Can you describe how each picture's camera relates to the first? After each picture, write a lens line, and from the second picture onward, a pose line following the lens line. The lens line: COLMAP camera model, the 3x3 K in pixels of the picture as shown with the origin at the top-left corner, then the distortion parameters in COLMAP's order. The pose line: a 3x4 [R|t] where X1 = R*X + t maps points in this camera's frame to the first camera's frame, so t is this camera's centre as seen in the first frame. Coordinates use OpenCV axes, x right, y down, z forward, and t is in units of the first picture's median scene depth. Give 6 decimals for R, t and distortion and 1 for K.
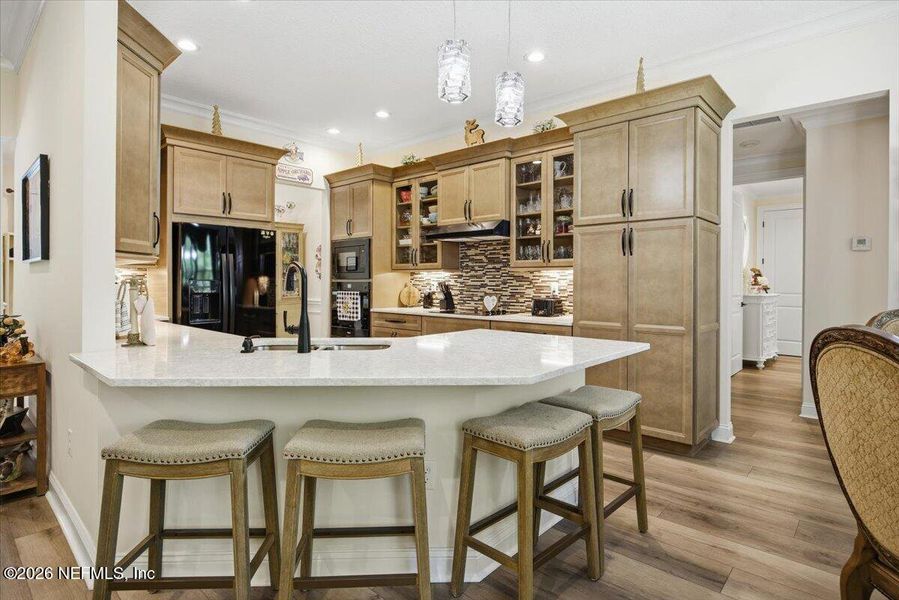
lens RADIAL K [[472.7, 0, 458.2], [0, 472.7, 282.0], [0, 0, 1]] dist [-0.004256, -0.000474]
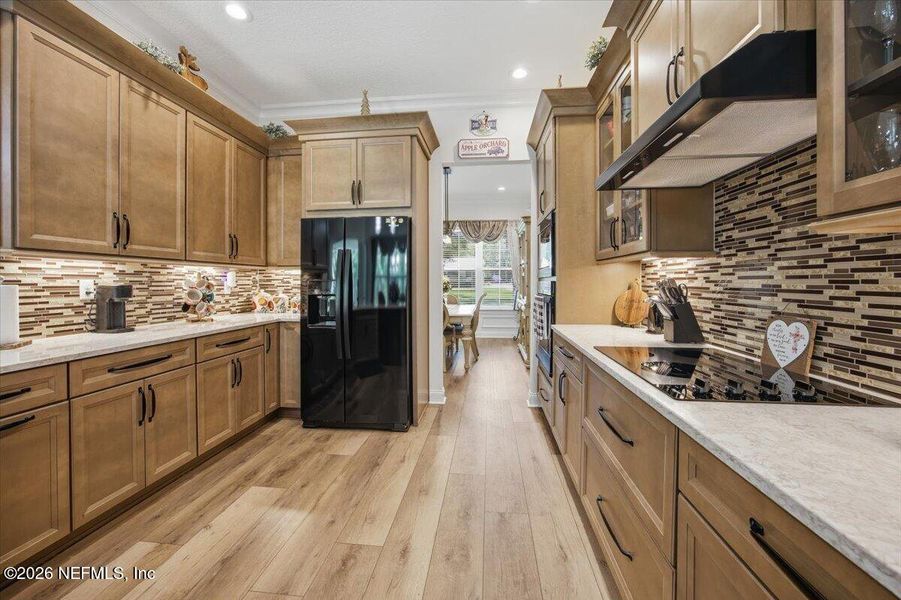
lens RADIAL K [[358.6, 0, 453.6], [0, 358.6, 282.5], [0, 0, 1]] dist [-0.000981, 0.000228]
pose [[0.590956, -0.002941, -0.806698, 0.130264], [0.004129, 0.999991, -0.000621, 0.001224], [0.806693, -0.002964, 0.590963, 0.651189]]
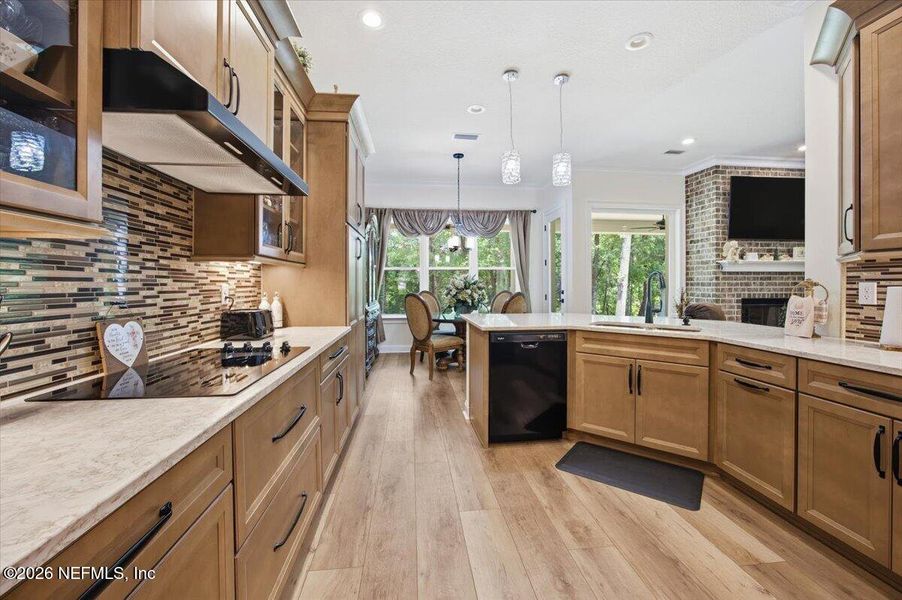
lens RADIAL K [[359.0, 0, 452.4], [0, 359.0, 282.9], [0, 0, 1]] dist [-0.000981, 0.000228]
pose [[-0.747805, -0.001604, 0.663916, -0.279974], [-0.003355, 0.999993, -0.001364, -0.000228], [-0.663910, -0.003247, -0.747806, 1.018710]]
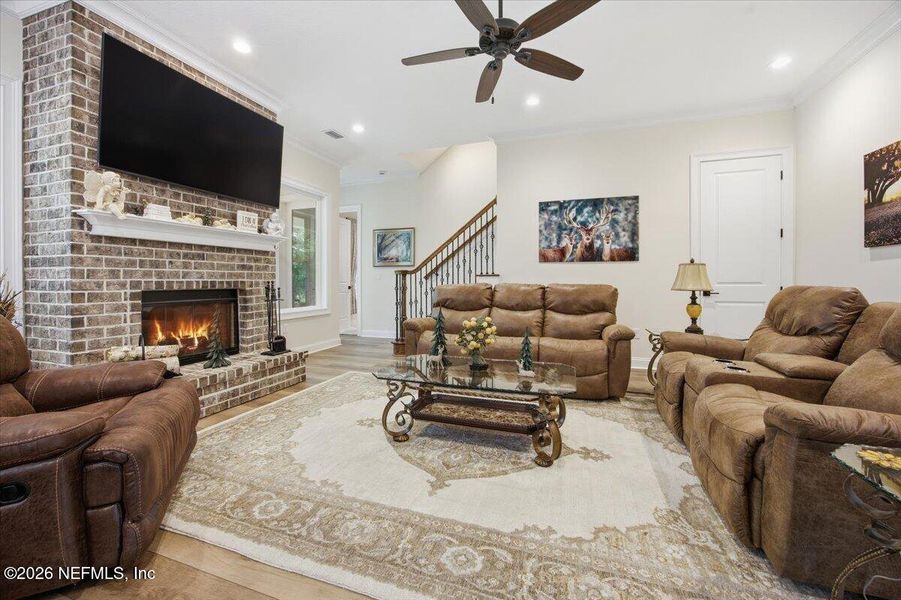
lens RADIAL K [[358.6, 0, 454.9], [0, 358.6, 277.9], [0, 0, 1]] dist [-0.000981, 0.000228]
pose [[-0.911061, -0.004544, -0.412246, -0.330040], [-0.003289, 0.999988, -0.003755, 0.007232], [0.412258, -0.002065, -0.911065, 0.801071]]
